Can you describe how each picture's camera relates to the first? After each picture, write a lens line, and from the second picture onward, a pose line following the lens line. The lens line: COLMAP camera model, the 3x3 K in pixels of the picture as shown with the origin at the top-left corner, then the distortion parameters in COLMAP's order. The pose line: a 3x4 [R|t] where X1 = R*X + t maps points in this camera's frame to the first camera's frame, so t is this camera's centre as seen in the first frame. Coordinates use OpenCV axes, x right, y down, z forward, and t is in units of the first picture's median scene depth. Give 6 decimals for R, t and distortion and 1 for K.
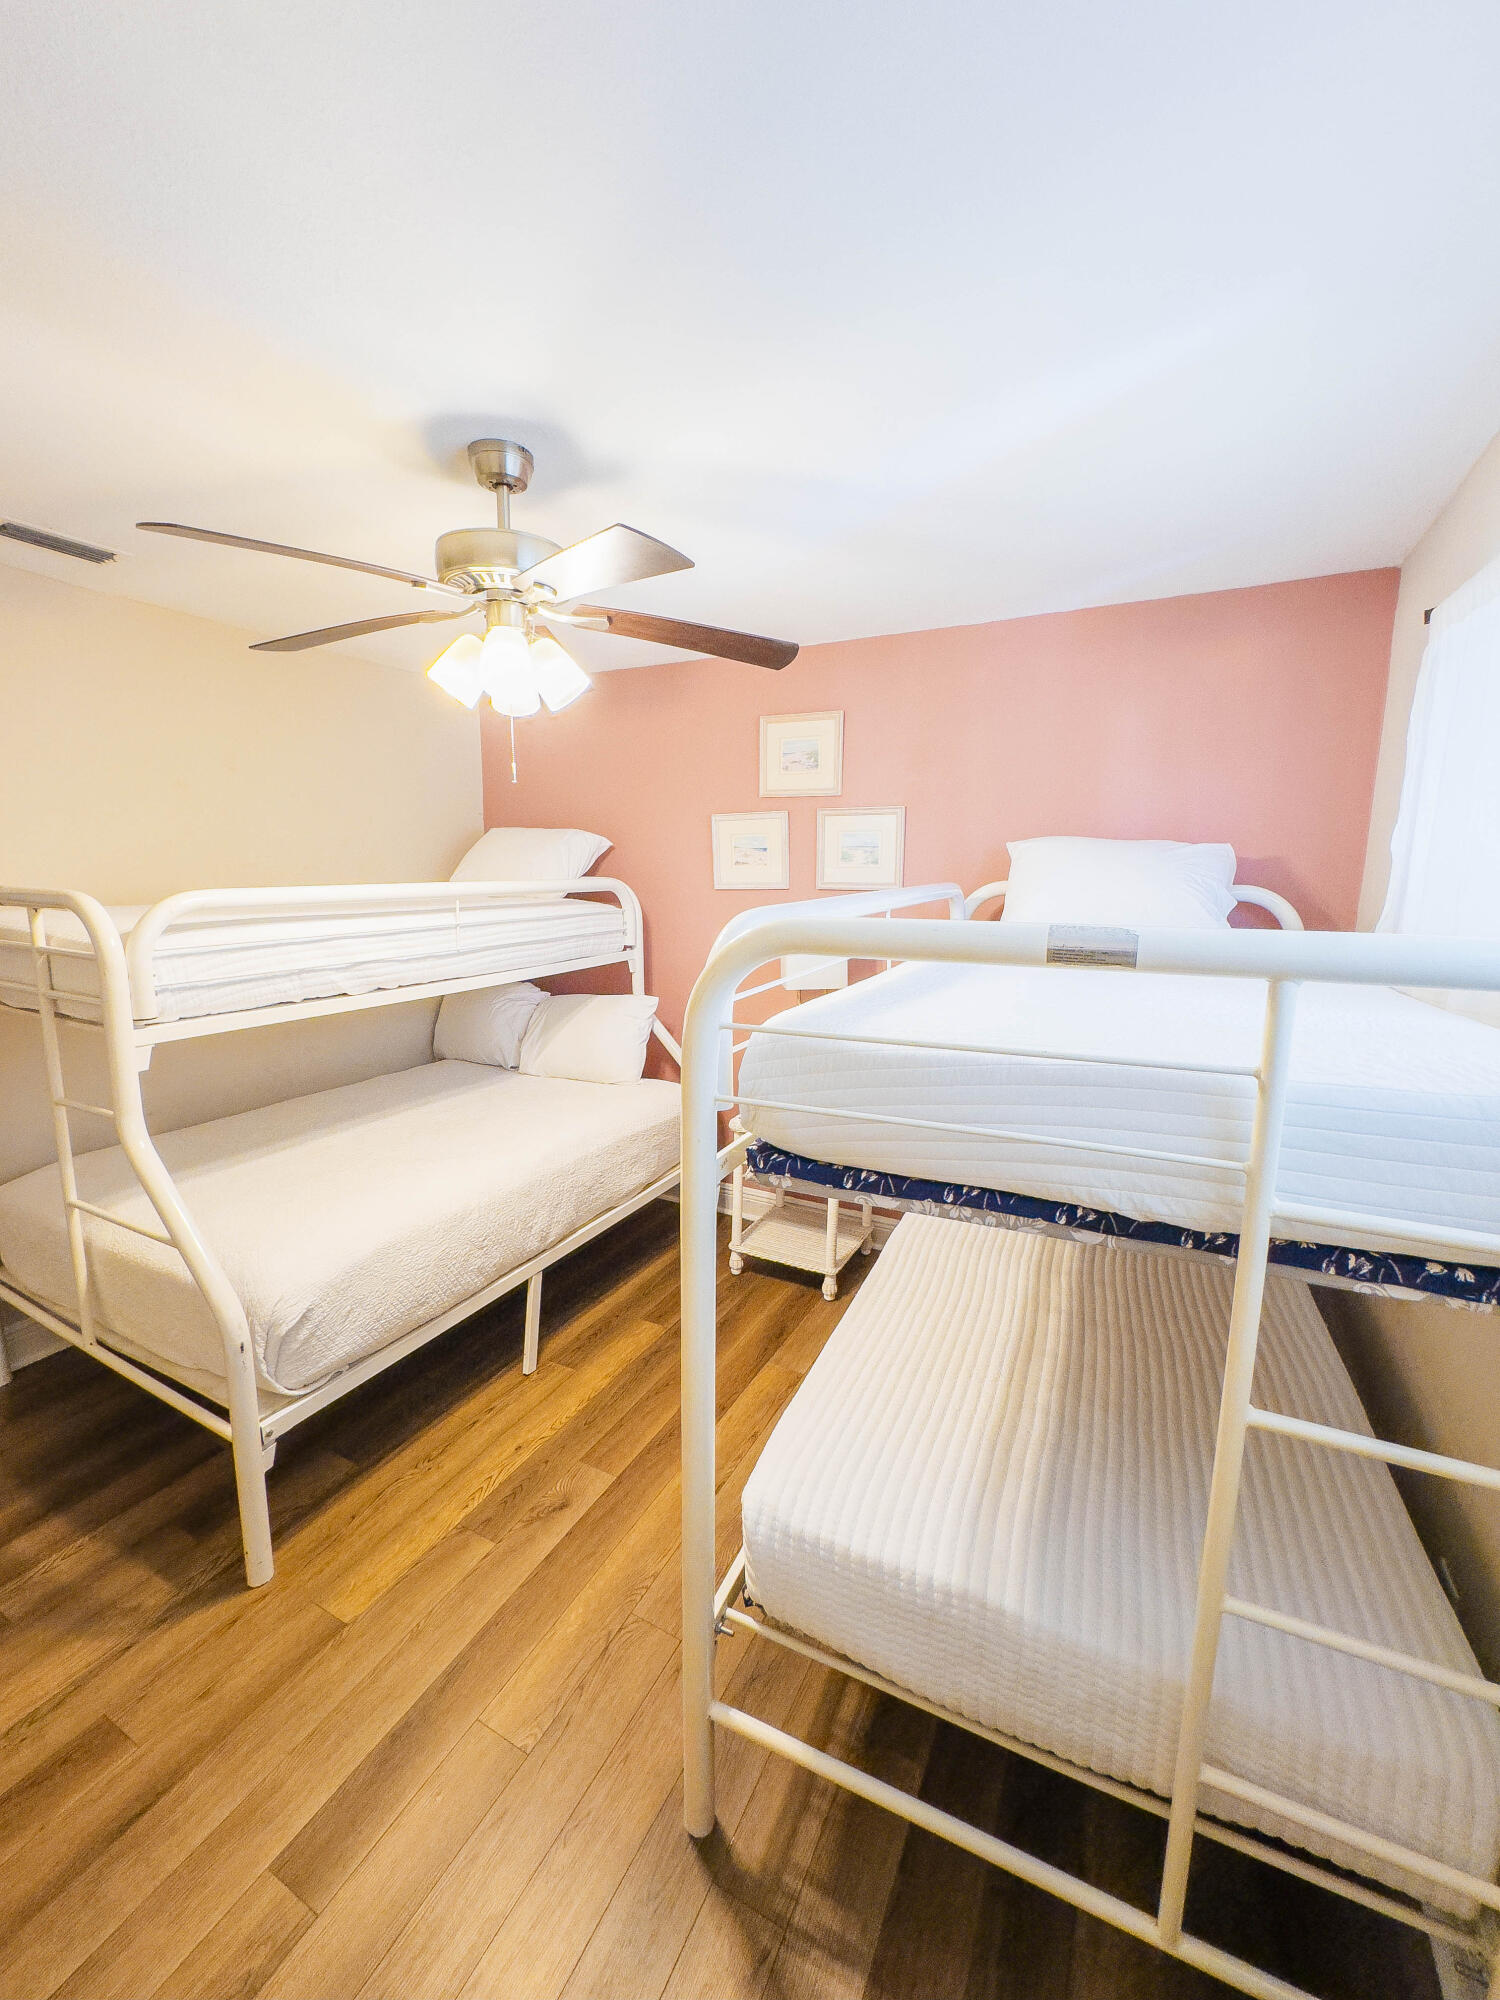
lens RADIAL K [[799.7, 0, 748.4], [0, 799.7, 1000.5], [0, 0, 1]] dist [-0.001754, -0.000527]
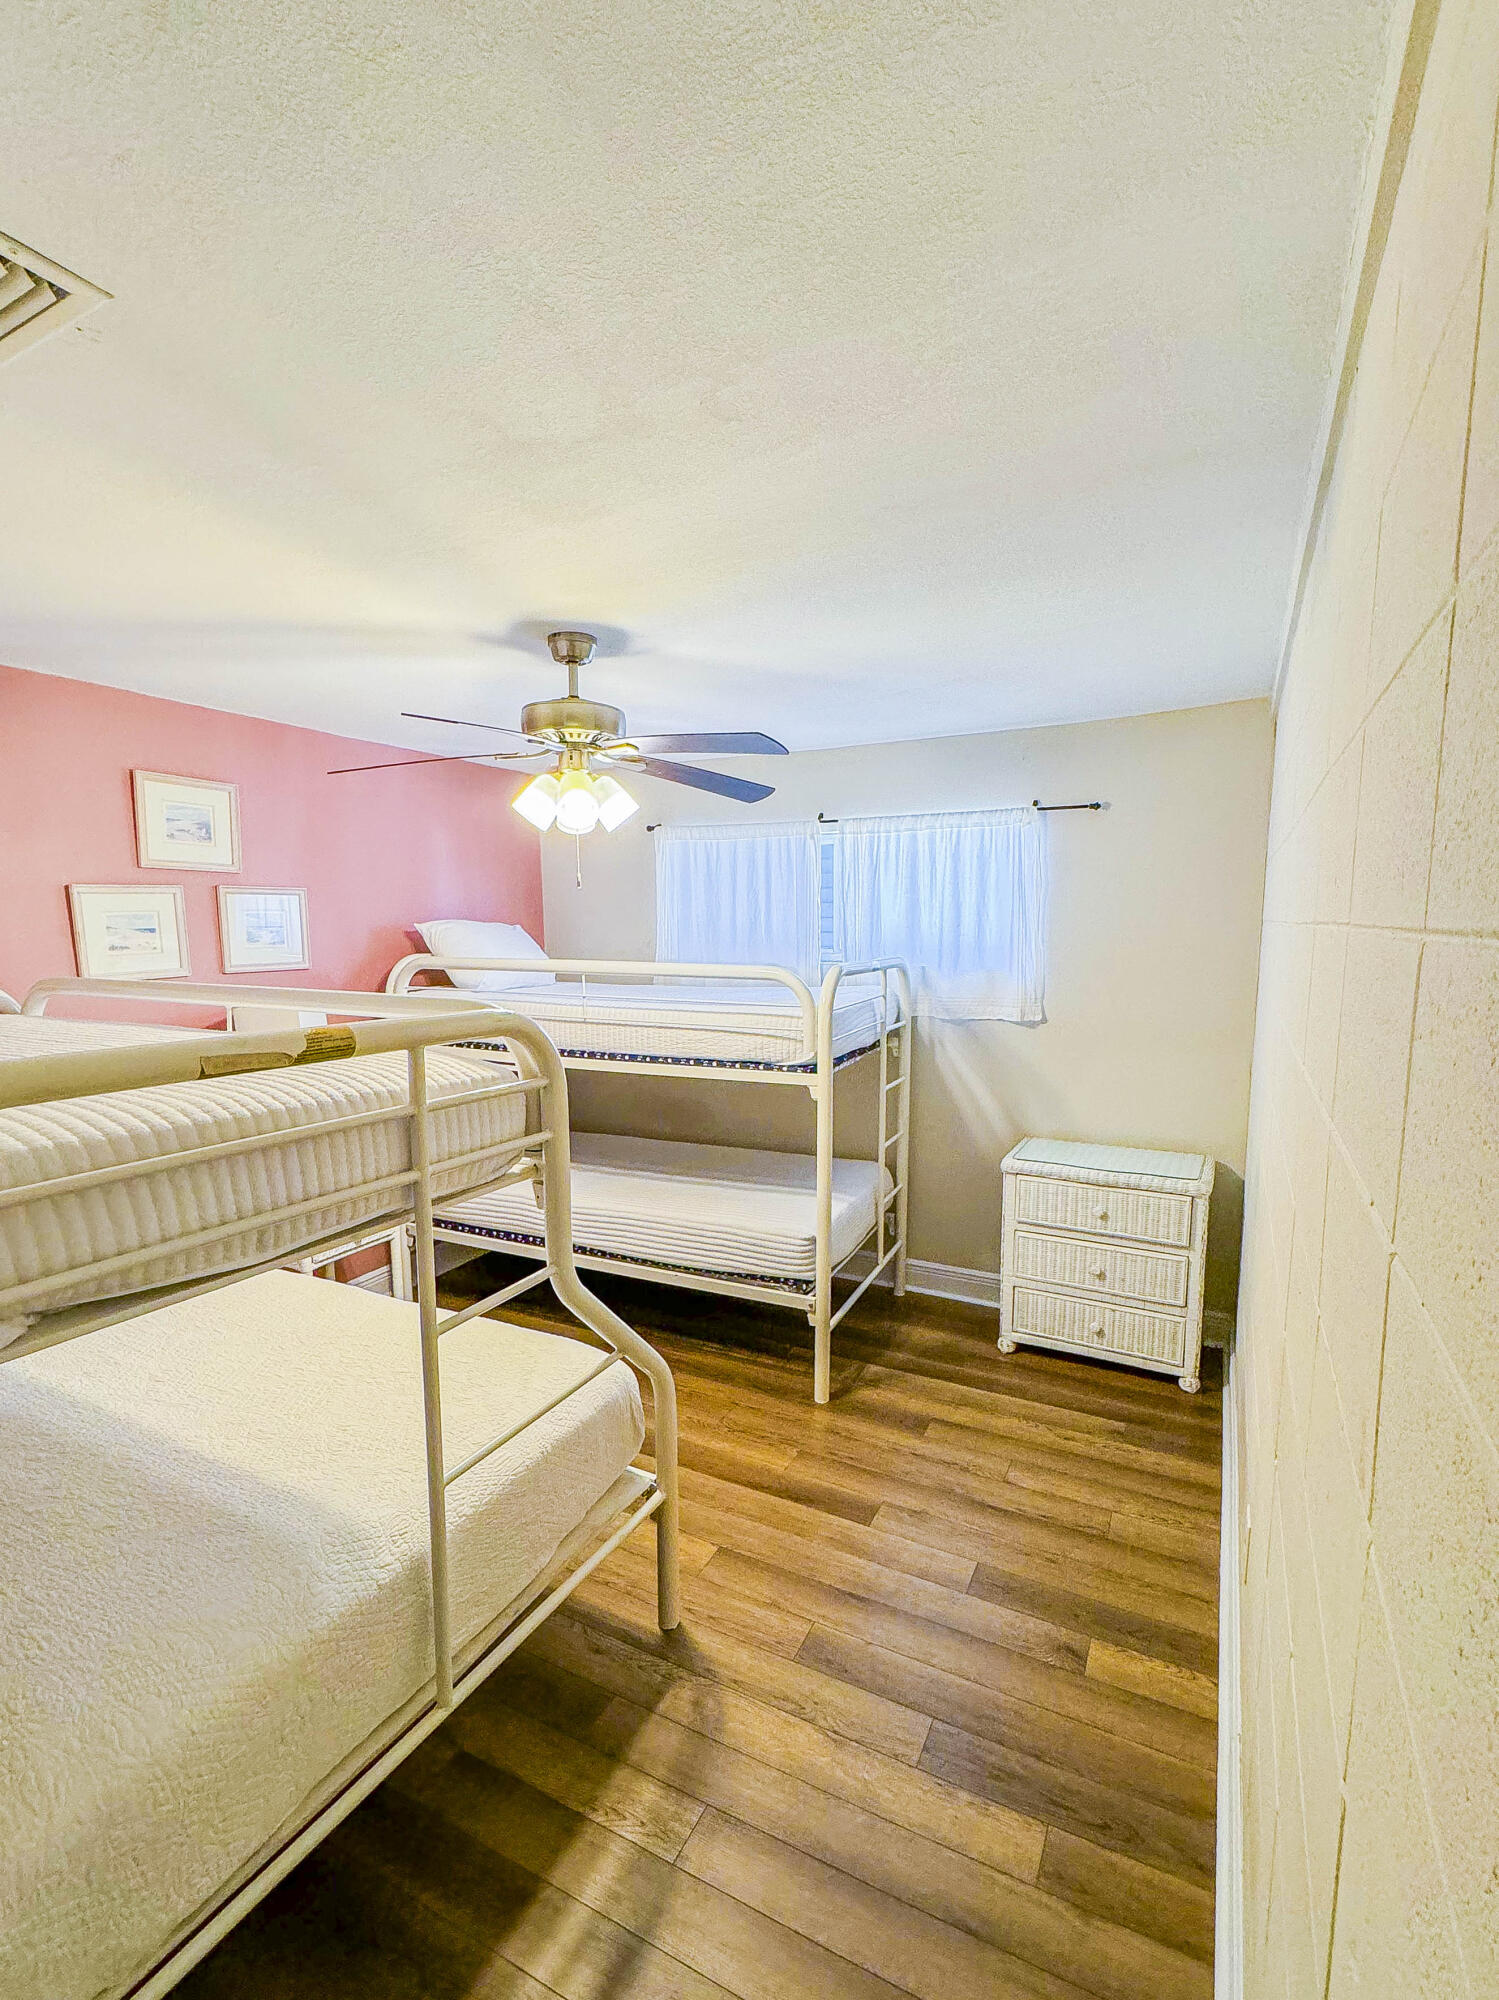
lens RADIAL K [[911.7, 0, 772.7], [0, 911.7, 1032.8], [0, 0, 1]] dist [0.001471, 0.000076]
pose [[-0.025930, -0.142796, 0.989412, -0.990489], [0.168636, 0.974936, 0.145126, -0.123151], [-0.985337, 0.170614, -0.001200, 0.416699]]
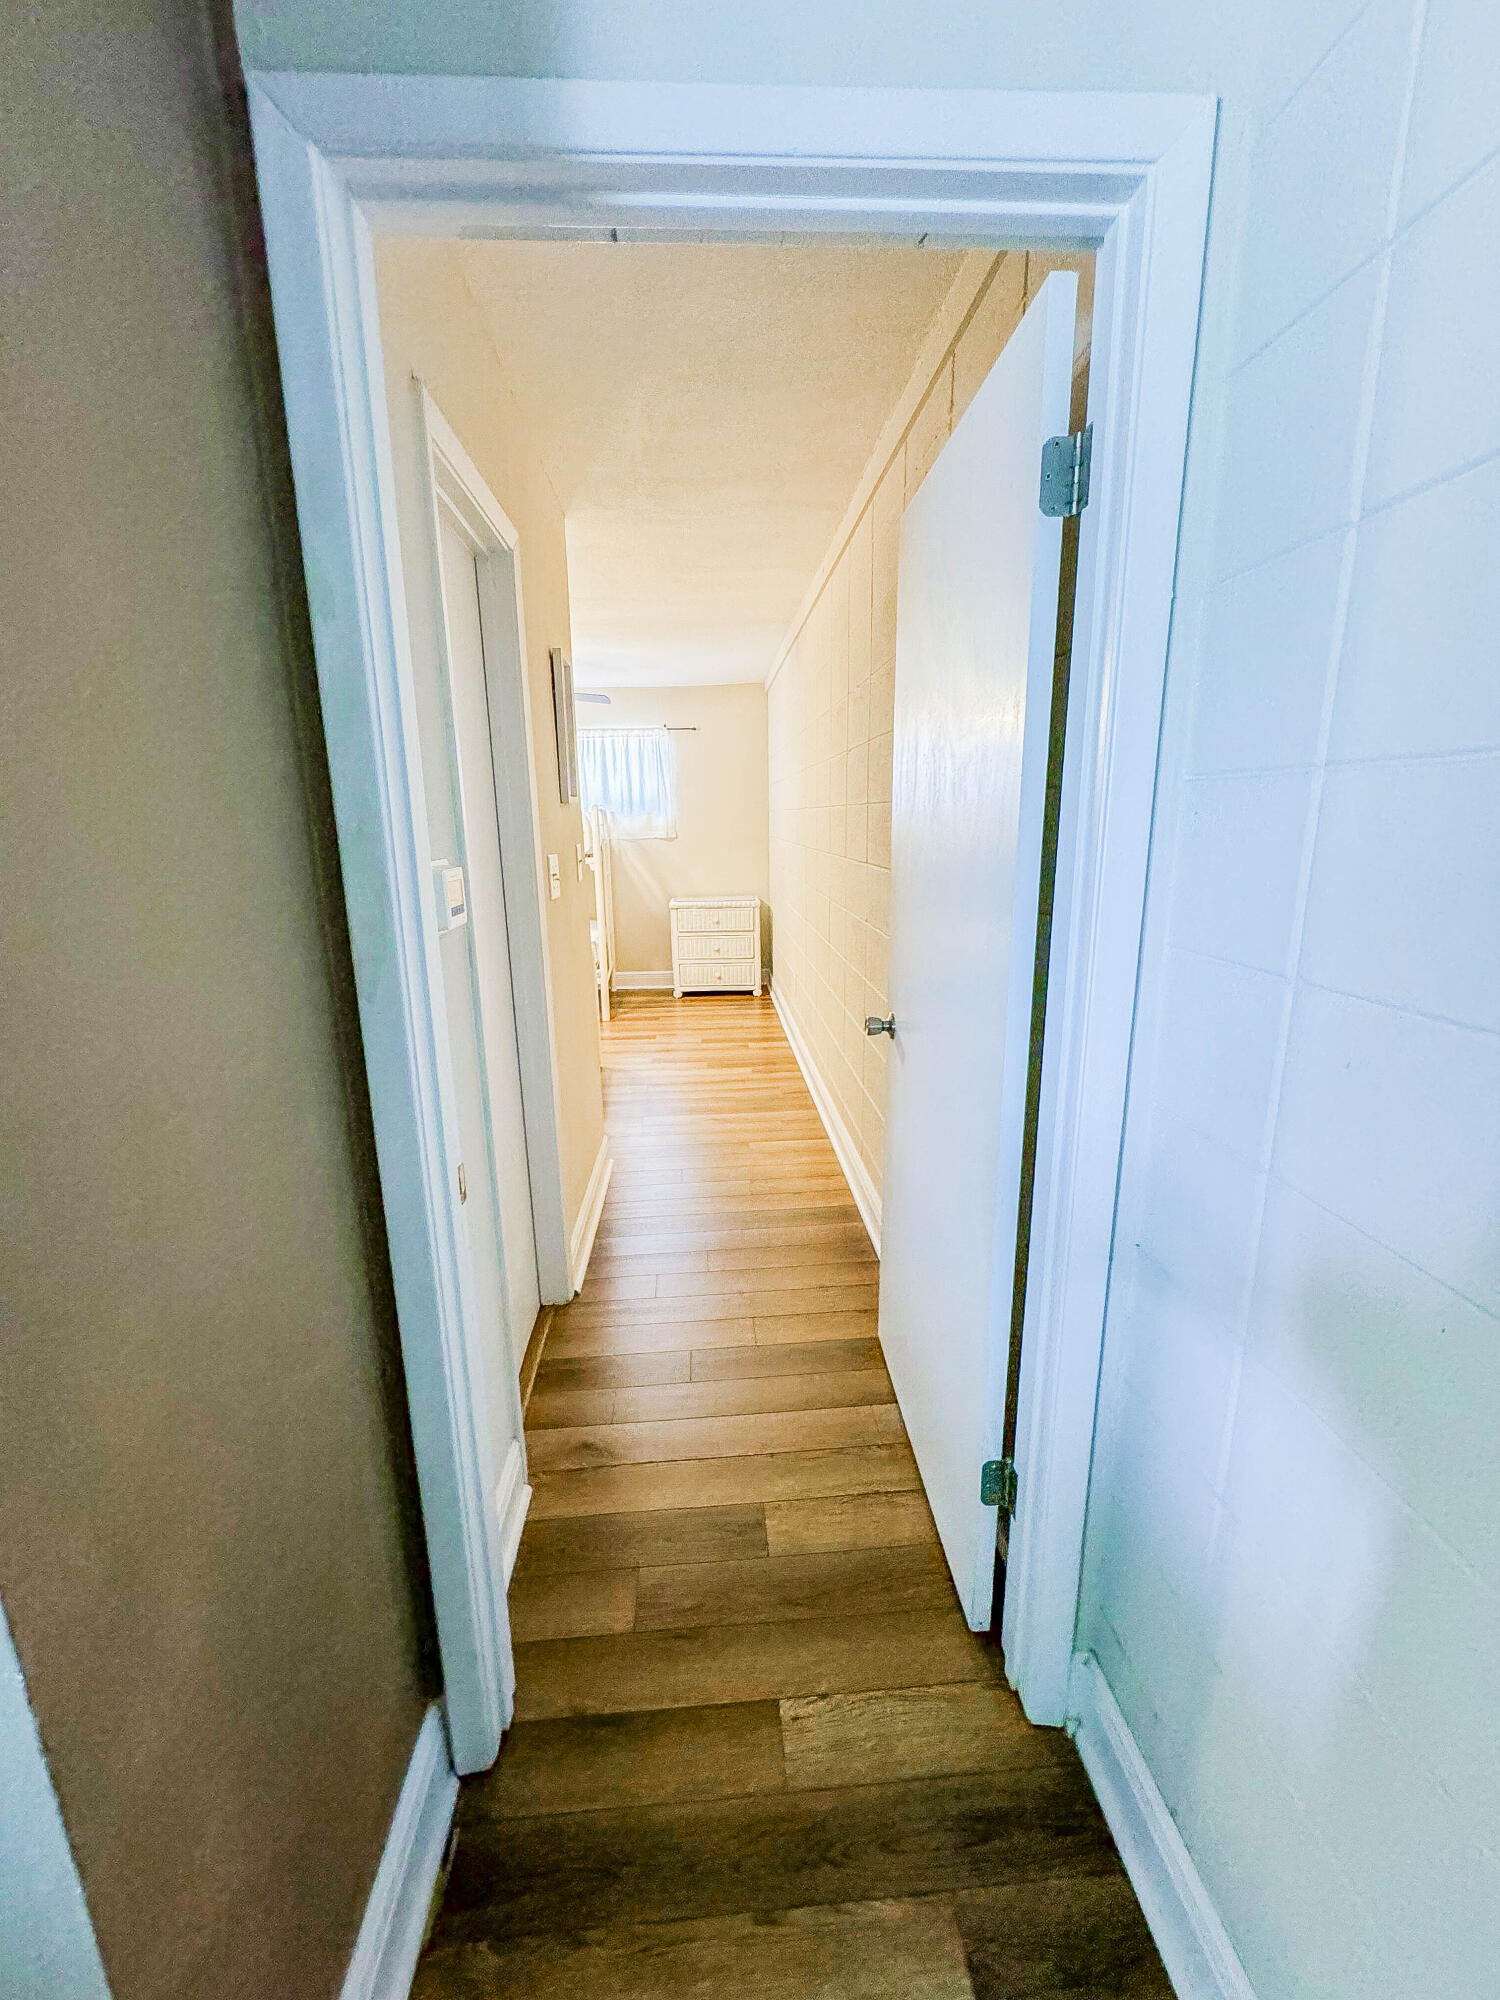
lens RADIAL K [[799.7, 0, 750.9], [0, 799.7, 997.5], [0, 0, 1]] dist [-0.001754, -0.000527]
pose [[-0.523942, -0.181845, 0.832116, -1.688393], [0.157666, 0.939355, 0.304554, -0.119292], [-0.837034, 0.290765, -0.463497, 0.955148]]
